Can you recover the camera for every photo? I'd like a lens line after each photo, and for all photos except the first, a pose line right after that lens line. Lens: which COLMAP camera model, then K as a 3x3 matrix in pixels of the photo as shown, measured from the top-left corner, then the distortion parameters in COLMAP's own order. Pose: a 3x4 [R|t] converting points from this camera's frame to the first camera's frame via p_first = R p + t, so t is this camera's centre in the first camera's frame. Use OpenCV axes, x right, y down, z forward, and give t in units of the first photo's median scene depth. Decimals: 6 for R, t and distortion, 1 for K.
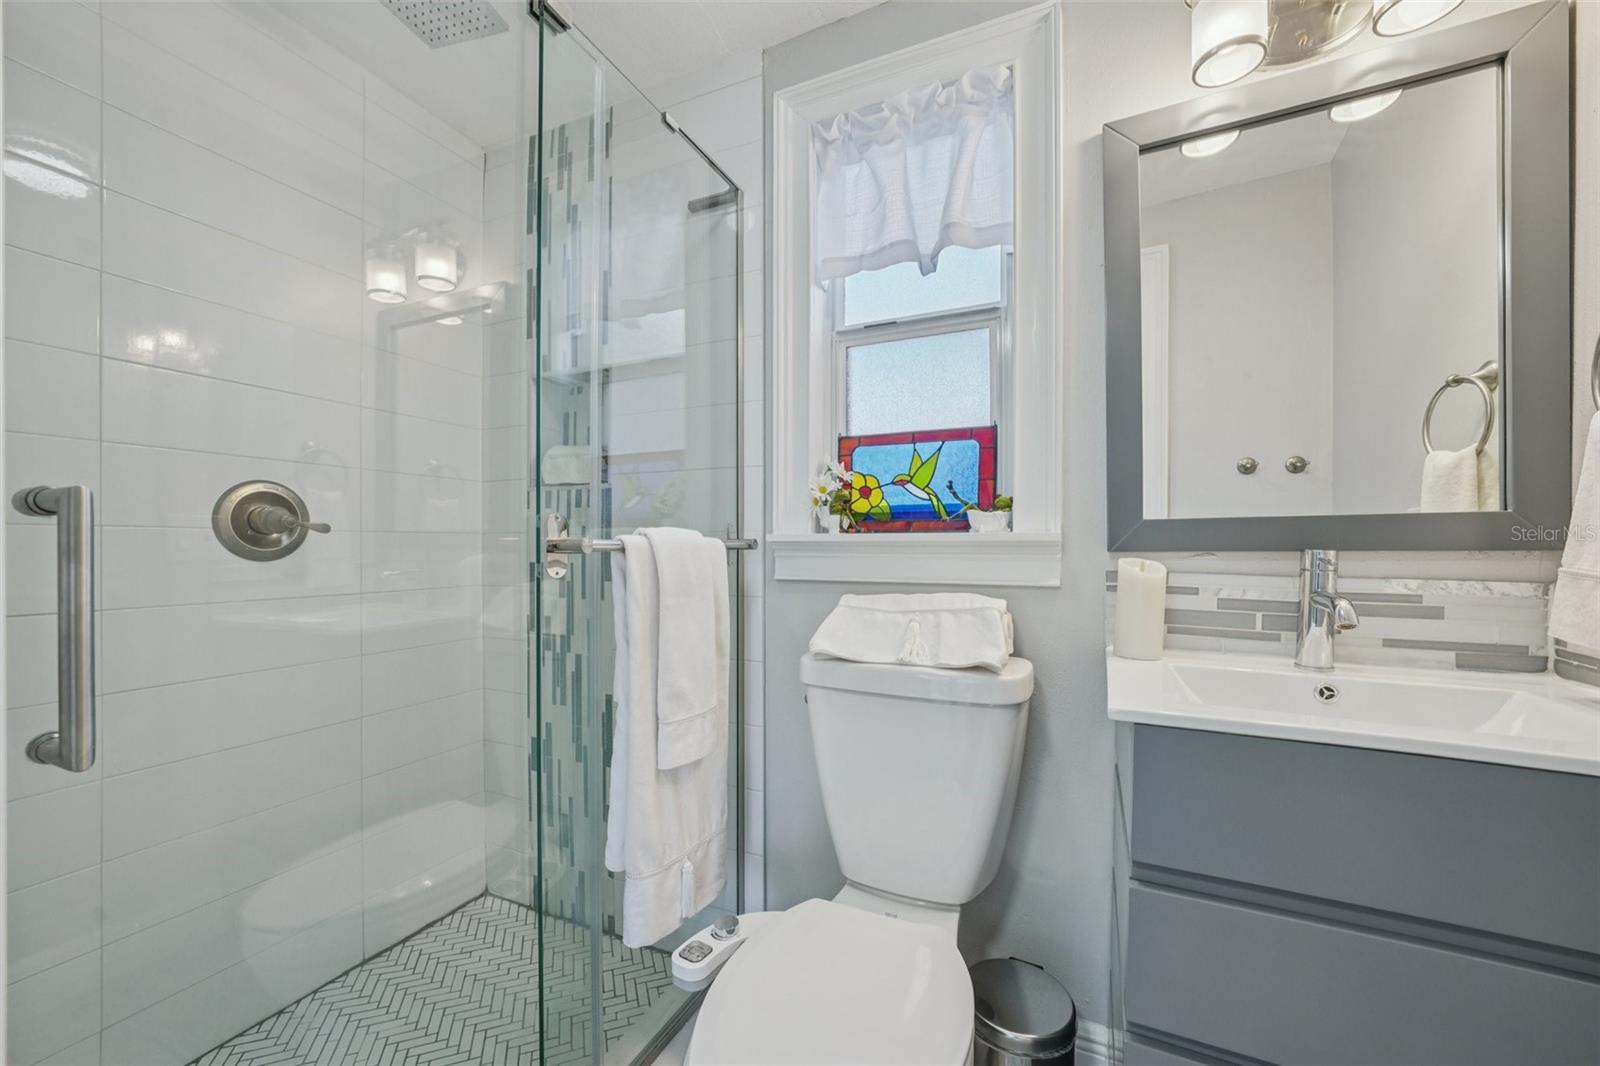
lens RADIAL K [[614.9, 0, 798.8], [0, 614.9, 539.1], [0, 0, 1]] dist [-0.026741, 0.009668]
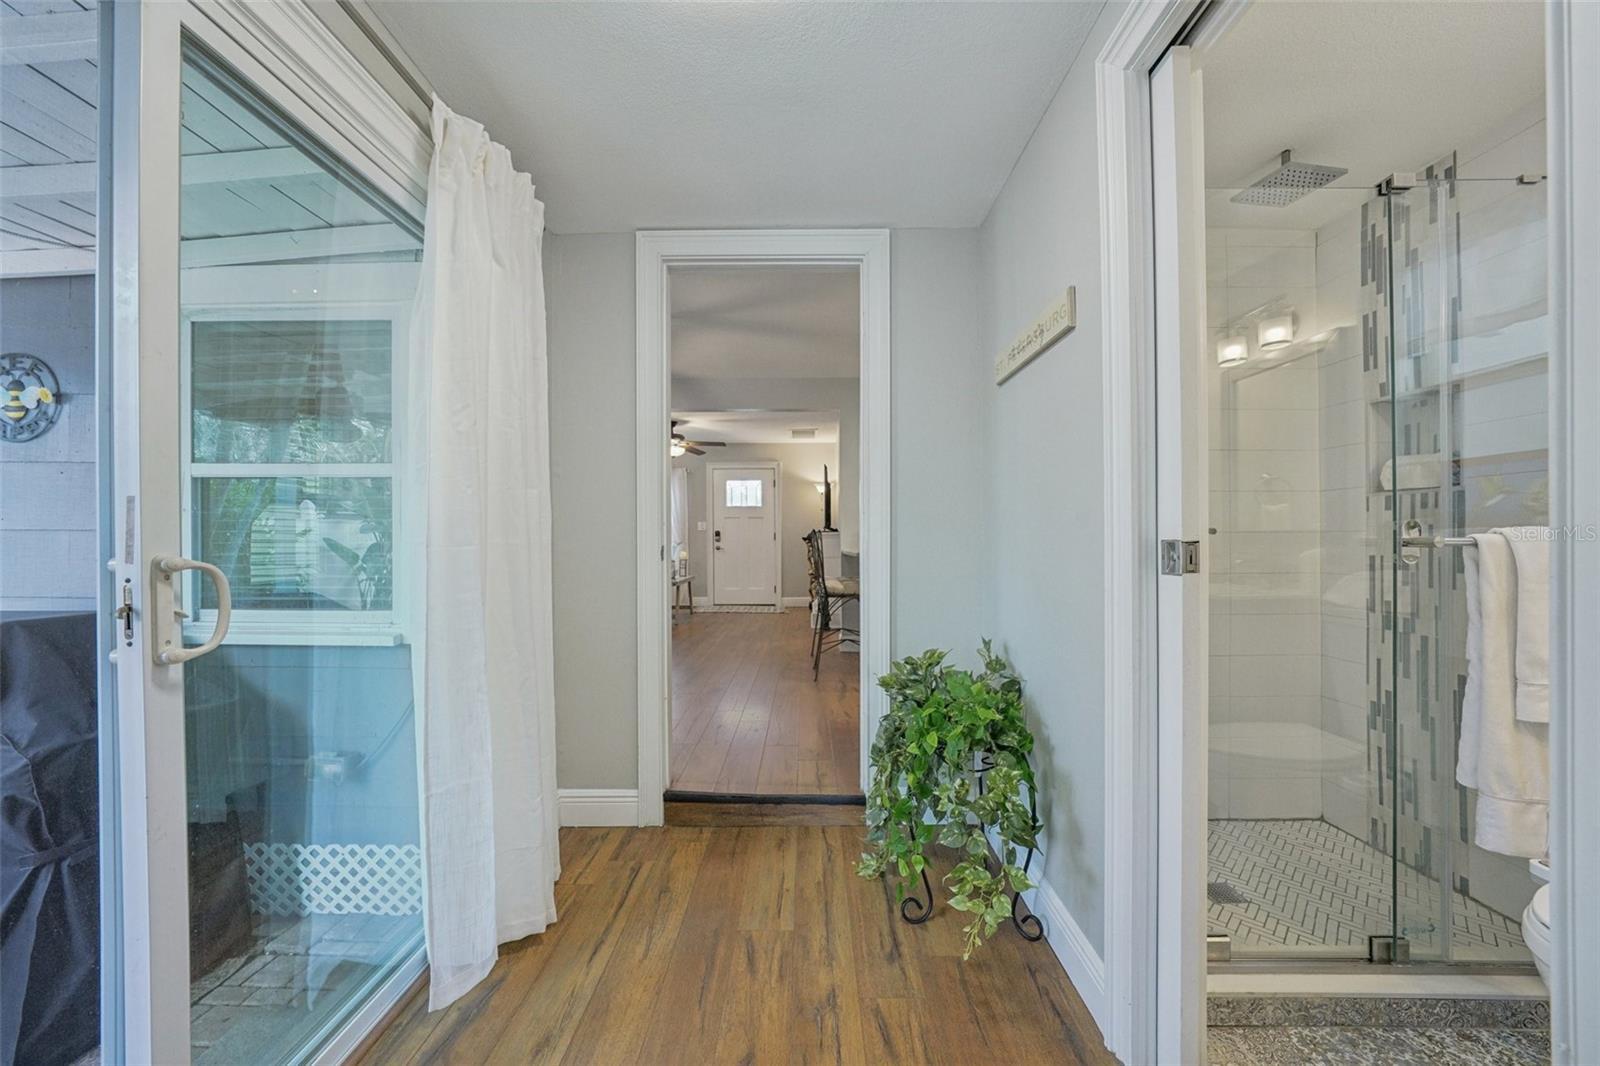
lens RADIAL K [[605.4, 0, 785.4], [0, 605.4, 535.5], [0, 0, 1]] dist [-0.006603, 0.000056]
pose [[0.410044, -0.004573, -0.912054, 0.179116], [0.004781, 0.999984, -0.002865, -0.003993], [0.912053, -0.003186, 0.410059, -0.561843]]
